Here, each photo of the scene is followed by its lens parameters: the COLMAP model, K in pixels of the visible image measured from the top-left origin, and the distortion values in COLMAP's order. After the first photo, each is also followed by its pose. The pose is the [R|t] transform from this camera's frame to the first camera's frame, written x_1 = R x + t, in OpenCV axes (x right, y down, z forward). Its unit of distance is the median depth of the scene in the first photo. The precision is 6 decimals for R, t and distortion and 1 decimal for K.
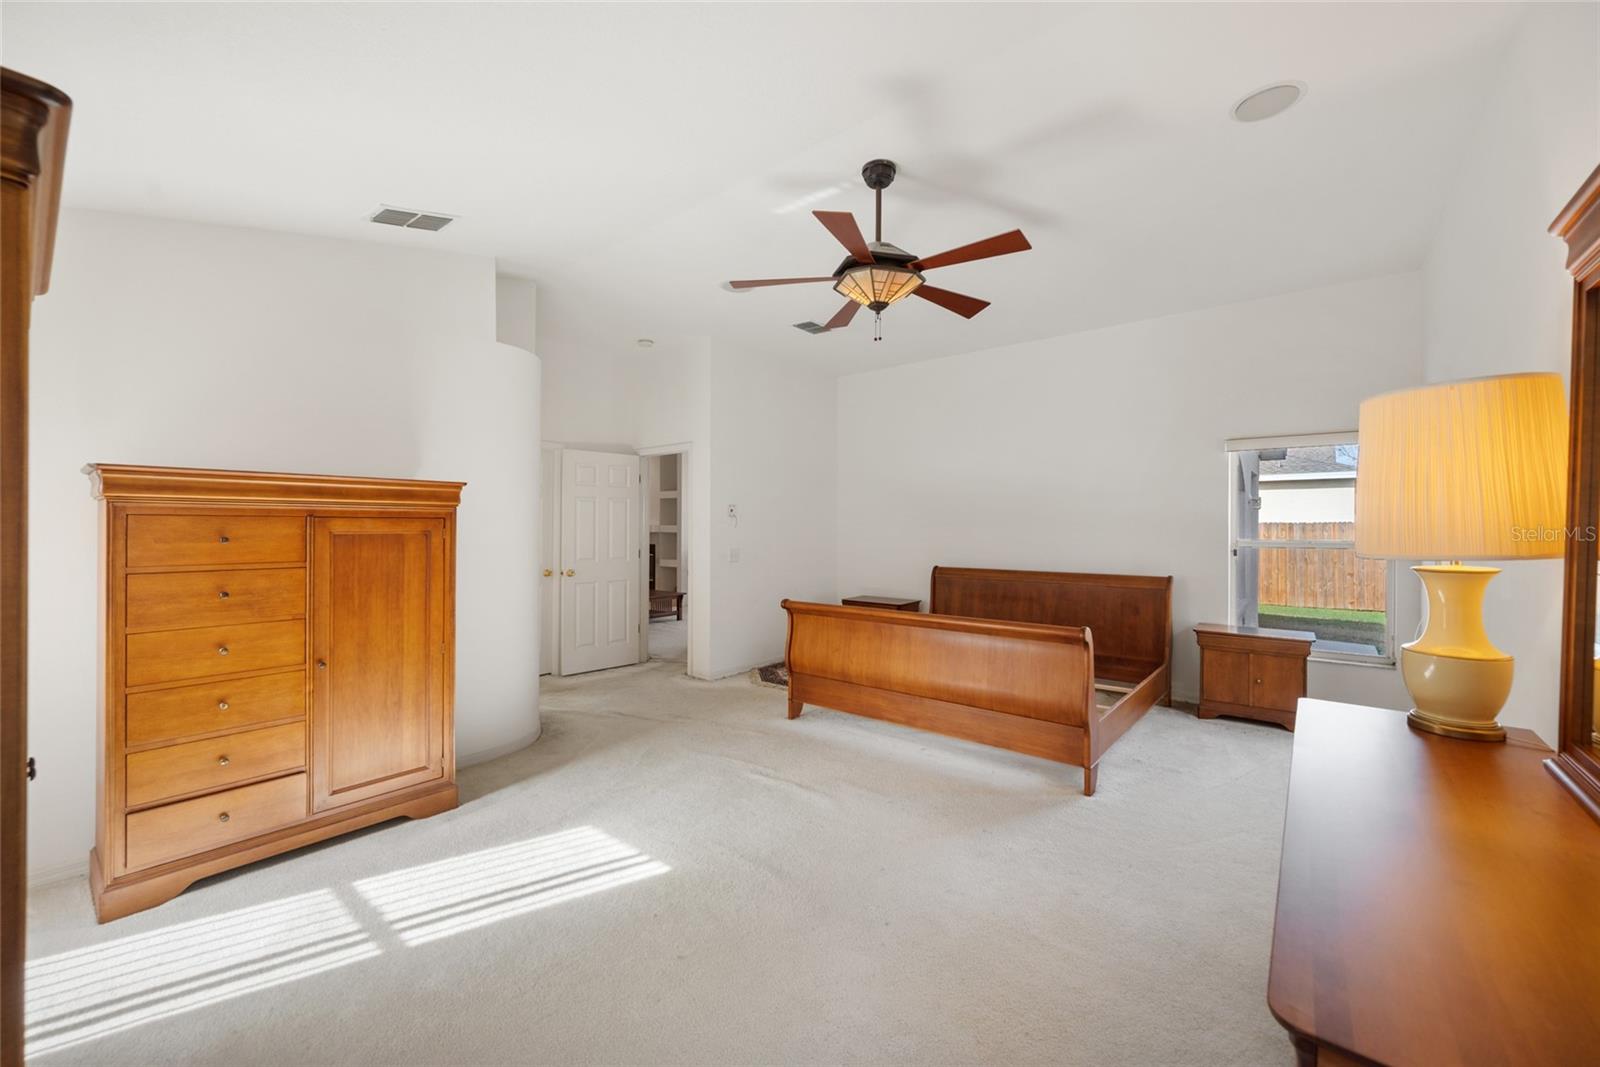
lens RADIAL K [[634.3, 0, 805.8], [0, 634.3, 534.9], [0, 0, 1]] dist [-0.001589, -0.000385]
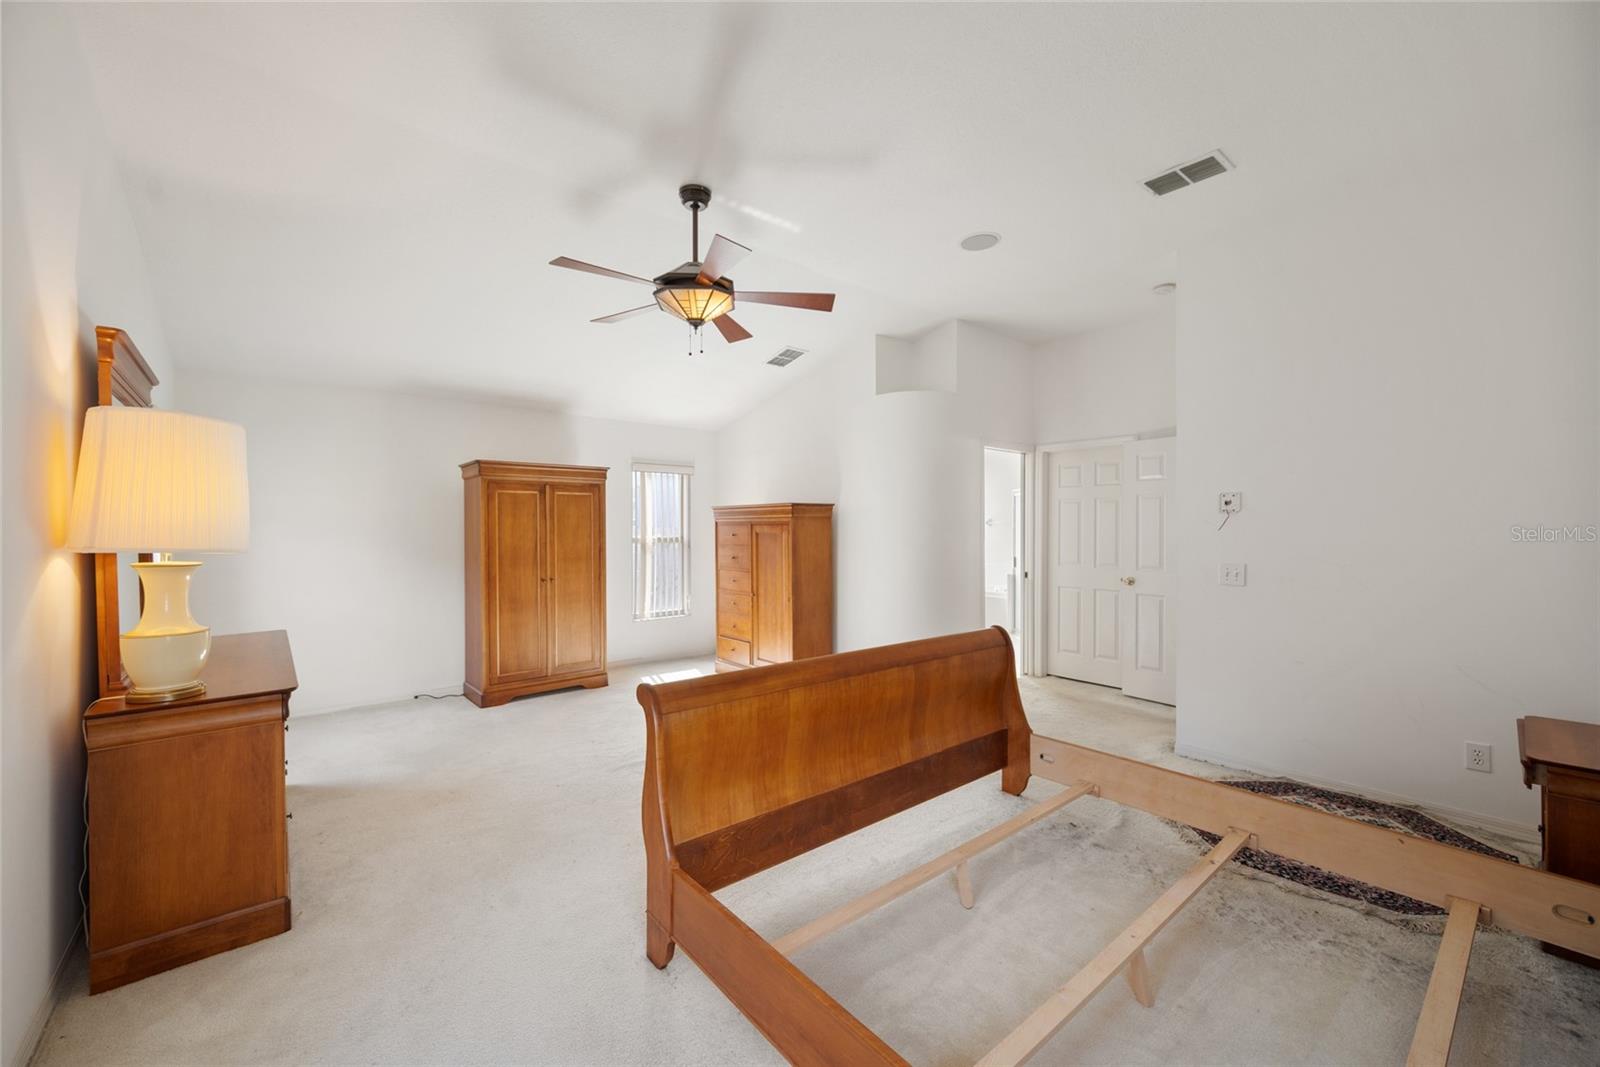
lens RADIAL K [[634.3, 0, 797.8], [0, 634.3, 535.8], [0, 0, 1]] dist [-0.001589, -0.000385]
pose [[-0.191681, 0.001383, -0.981456, 1.225688], [-0.015479, 0.999870, 0.004432, -0.002167], [0.981335, 0.016041, -0.191635, 1.494512]]
